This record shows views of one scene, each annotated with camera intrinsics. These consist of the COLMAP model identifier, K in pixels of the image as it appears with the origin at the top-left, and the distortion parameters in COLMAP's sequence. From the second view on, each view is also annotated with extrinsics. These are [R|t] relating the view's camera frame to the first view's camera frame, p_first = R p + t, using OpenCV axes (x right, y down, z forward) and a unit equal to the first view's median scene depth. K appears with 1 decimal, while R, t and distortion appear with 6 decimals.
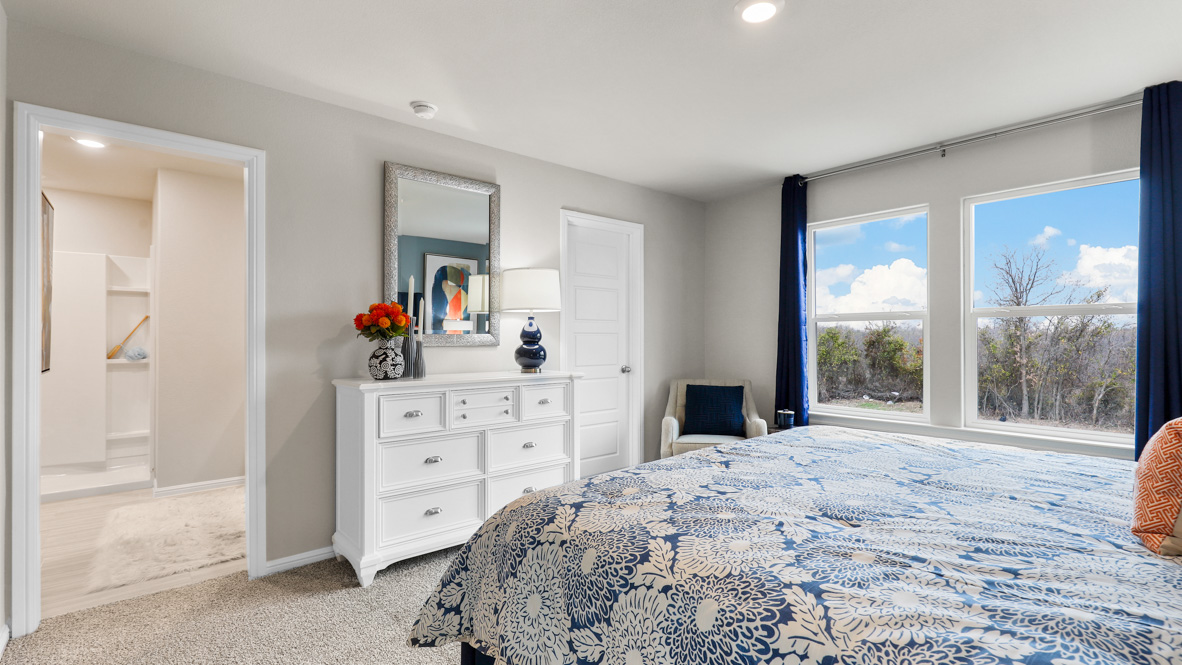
lens RADIAL K [[535.7, 0, 591.2], [0, 535.7, 339.5], [0, 0, 1]] dist [-0.003352, -0.000364]
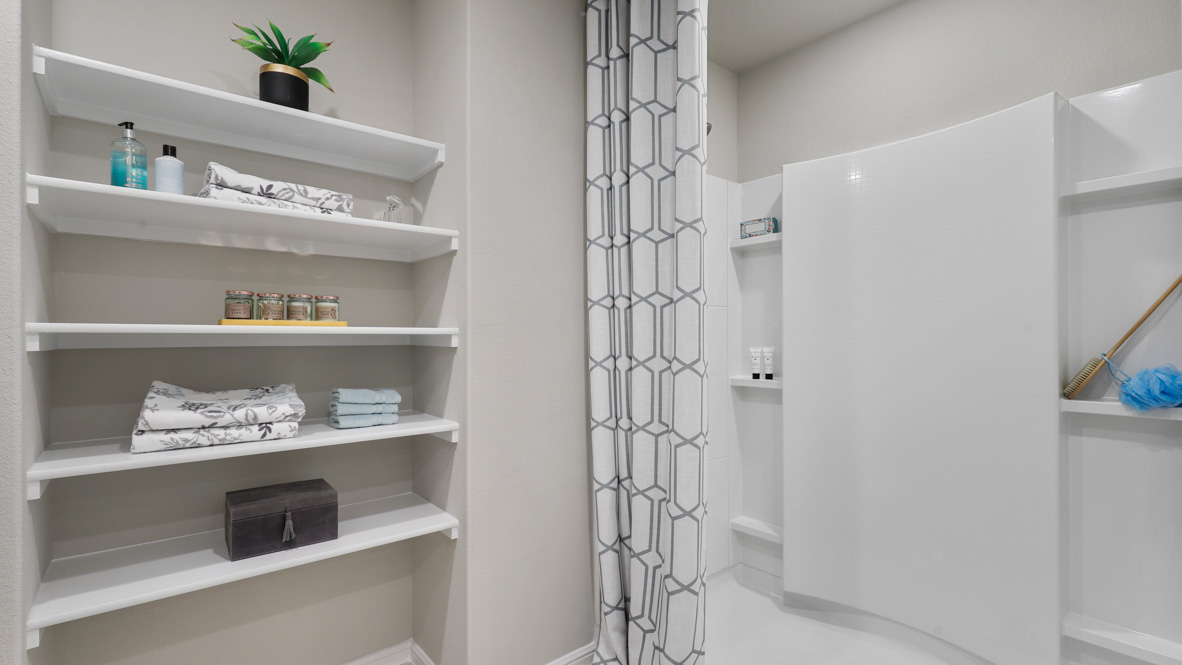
lens RADIAL K [[535.7, 0, 590.7], [0, 535.7, 336.6], [0, 0, 1]] dist [-0.003352, -0.000364]
pose [[-0.033086, 0.004995, -0.999440, -0.549712], [0.002436, 0.999985, 0.004917, -0.005514], [0.999450, -0.002272, -0.033097, 0.704684]]
